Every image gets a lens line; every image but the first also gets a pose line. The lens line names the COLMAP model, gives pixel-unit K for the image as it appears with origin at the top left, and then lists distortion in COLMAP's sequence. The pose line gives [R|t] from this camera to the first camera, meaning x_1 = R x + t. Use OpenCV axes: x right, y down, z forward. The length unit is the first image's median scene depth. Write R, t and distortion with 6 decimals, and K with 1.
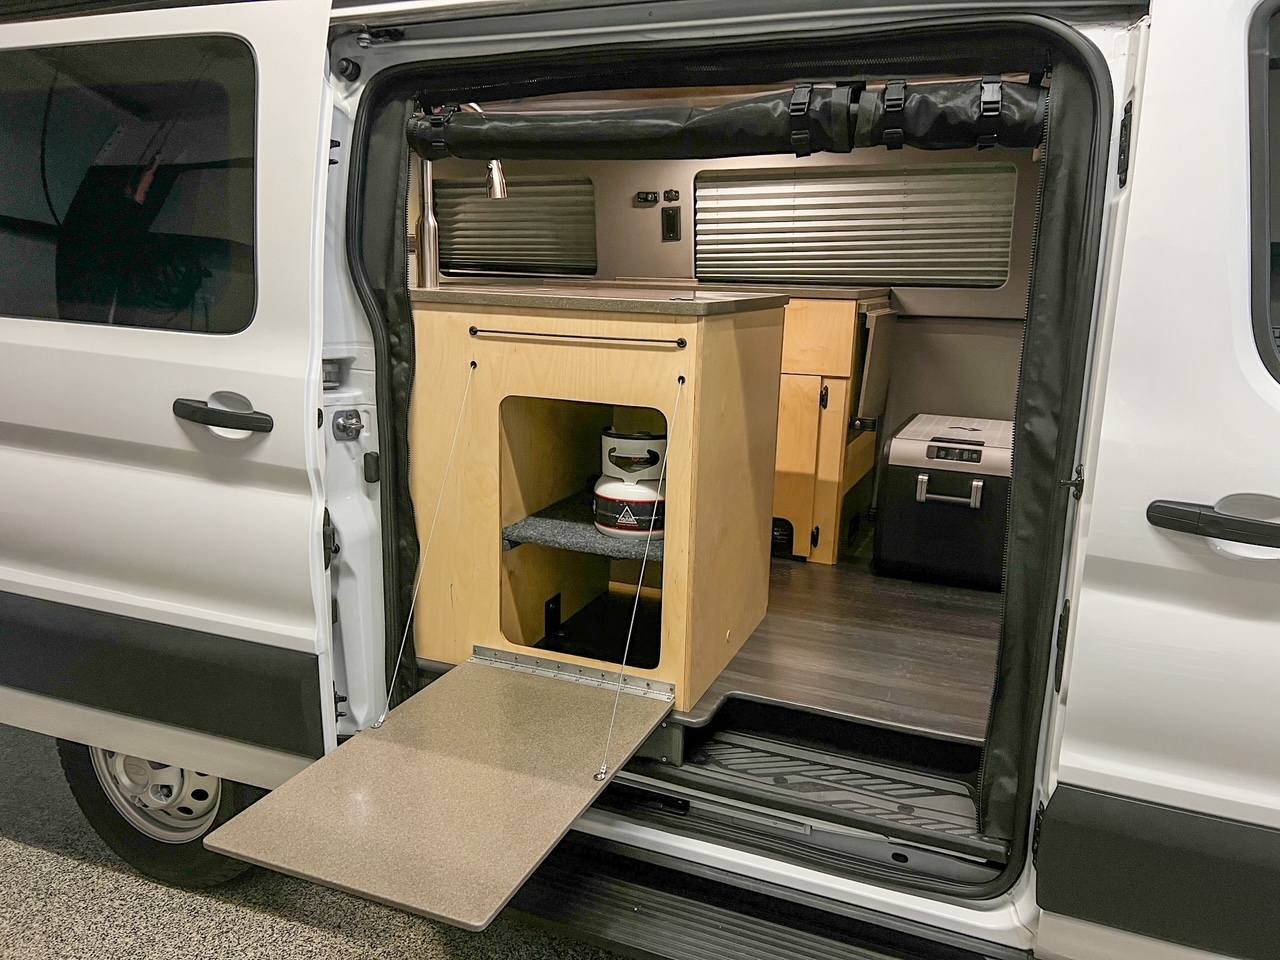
lens RADIAL K [[976.2, 0, 638.1], [0, 976.2, 456.7], [0, 0, 1]] dist [0.100601, -0.106932]
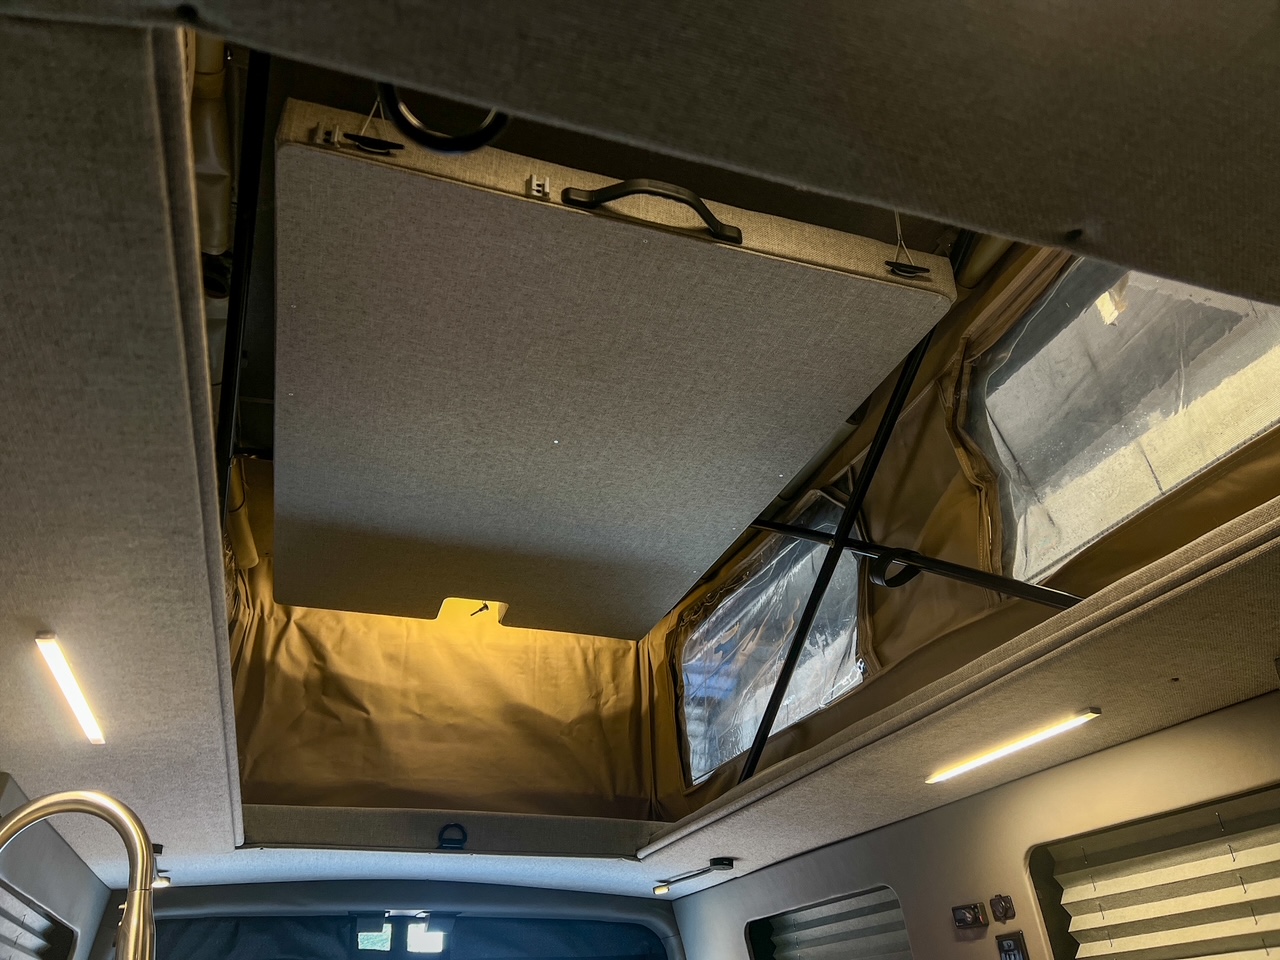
lens RADIAL K [[965.7, 0, 646.1], [0, 965.7, 473.2], [0, 0, 1]] dist [0.083481, -0.106490]
pose [[0.668523, -0.396225, -0.629352, 0.325586], [-0.115615, 0.780593, -0.614254, -0.125326], [0.734650, 0.483405, 0.476034, 0.579828]]
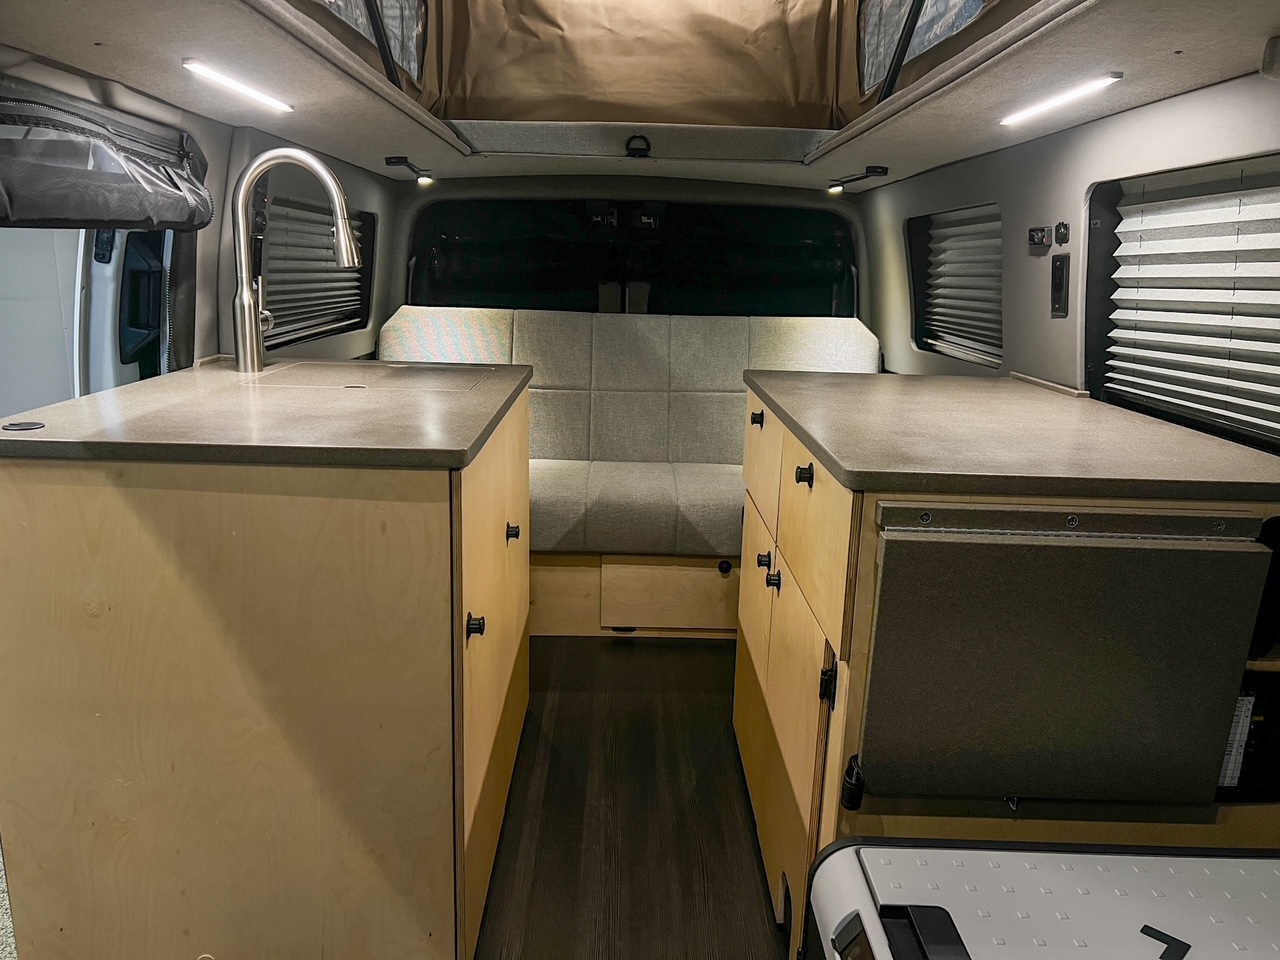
lens RADIAL K [[966.0, 0, 636.2], [0, 966.0, 476.1], [0, 0, 1]] dist [0.063293, -0.097107]
pose [[0.399045, 0.191099, -0.896796, 0.471495], [-0.197217, 0.973038, 0.119590, -0.166976], [0.895471, 0.129142, 0.425975, 0.628535]]
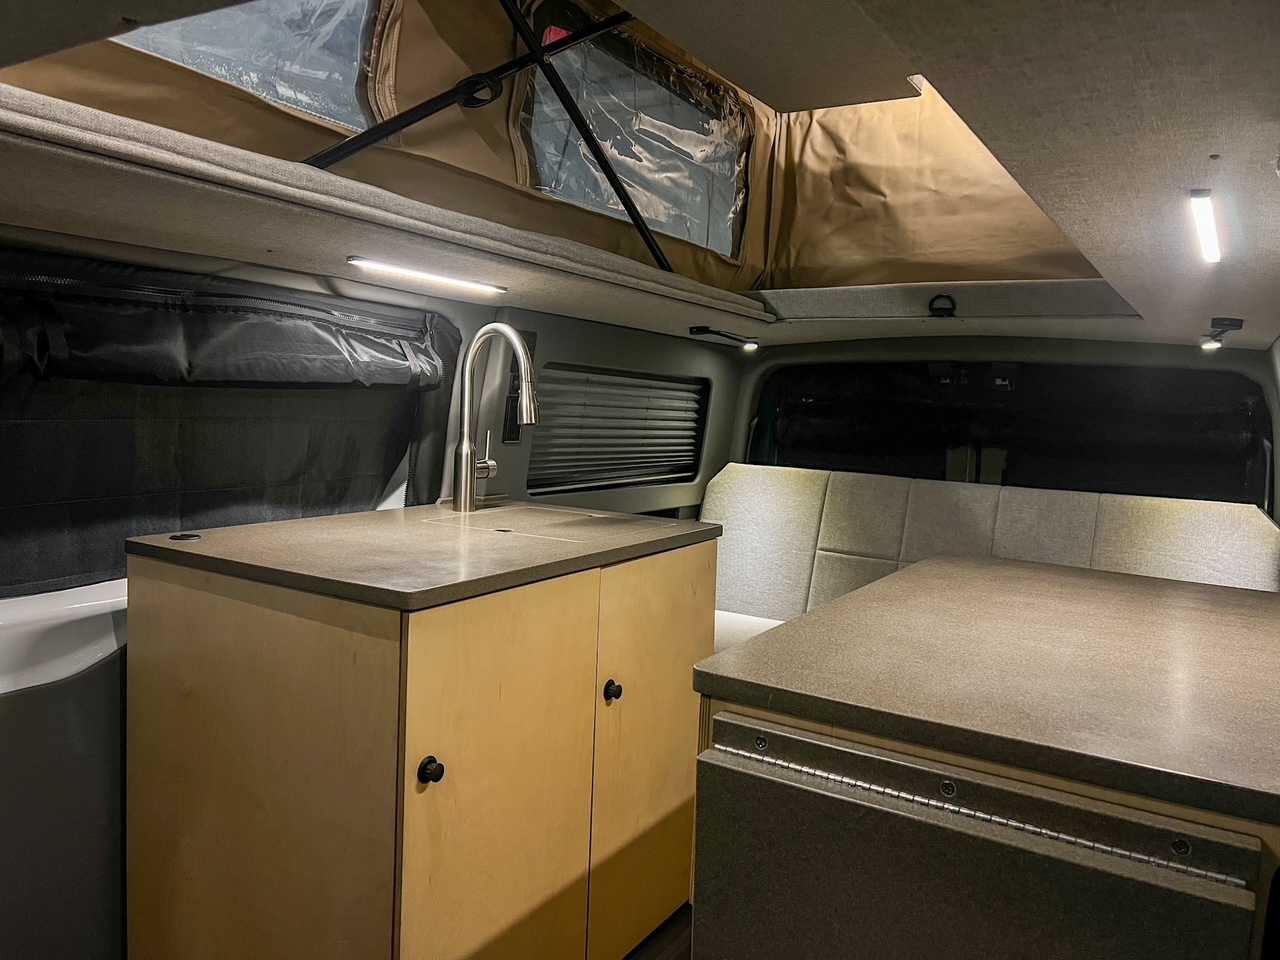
lens RADIAL K [[965.7, 0, 646.1], [0, 965.7, 473.2], [0, 0, 1]] dist [0.083481, -0.106490]
pose [[-0.145969, 0.048810, -0.988084, 0.481990], [-0.238949, 0.967470, 0.083092, -0.222033], [0.959998, 0.248231, -0.129557, 0.857335]]
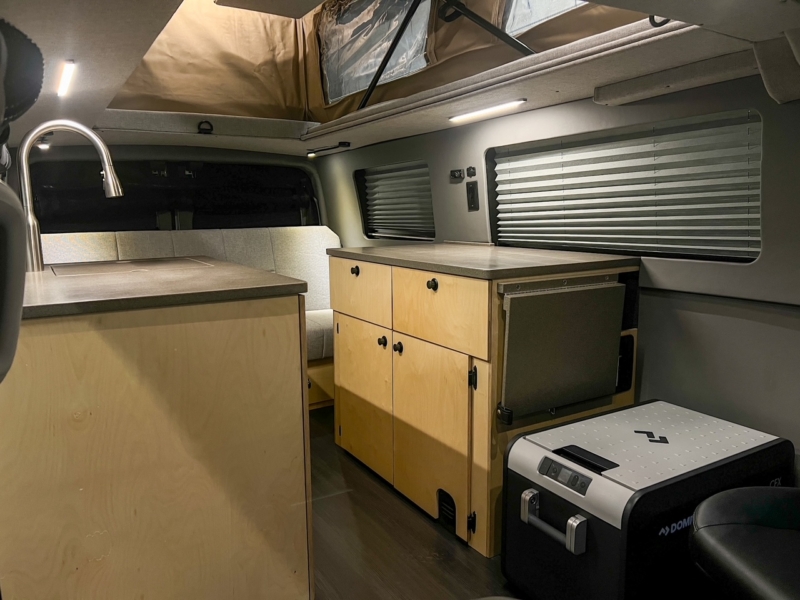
lens RADIAL K [[603.6, 0, 403.8], [0, 603.6, 295.7], [0, 0, 1]] dist [0.083481, -0.106490]
pose [[0.814149, 0.050919, -0.578420, 0.412755], [-0.080695, 0.996403, -0.025867, -0.104613], [0.575022, 0.067735, 0.815329, 0.418416]]
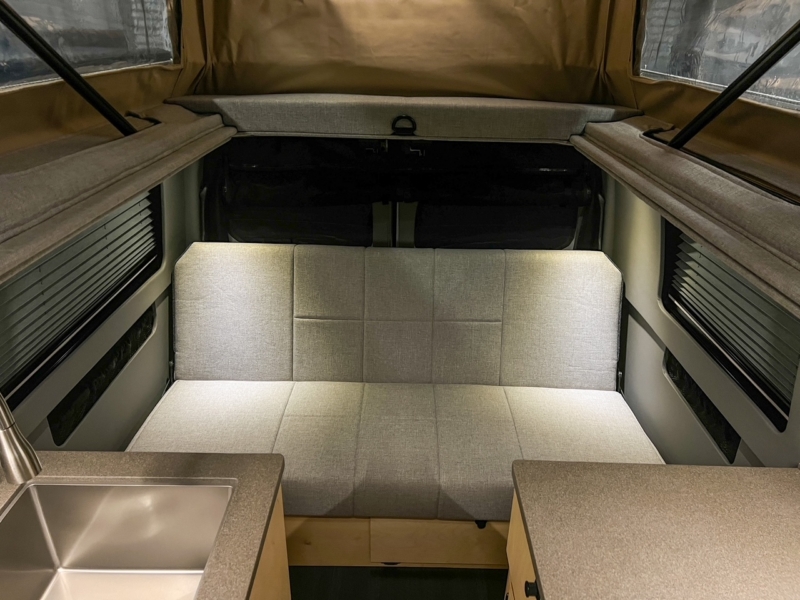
lens RADIAL K [[603.6, 0, 403.8], [0, 603.6, 295.7], [0, 0, 1]] dist [0.083481, -0.106490]
pose [[0.384061, 0.373970, -0.844182, 0.161381], [-0.196481, 0.926463, 0.321031, -0.376912], [0.902160, 0.042570, 0.429297, 0.732343]]
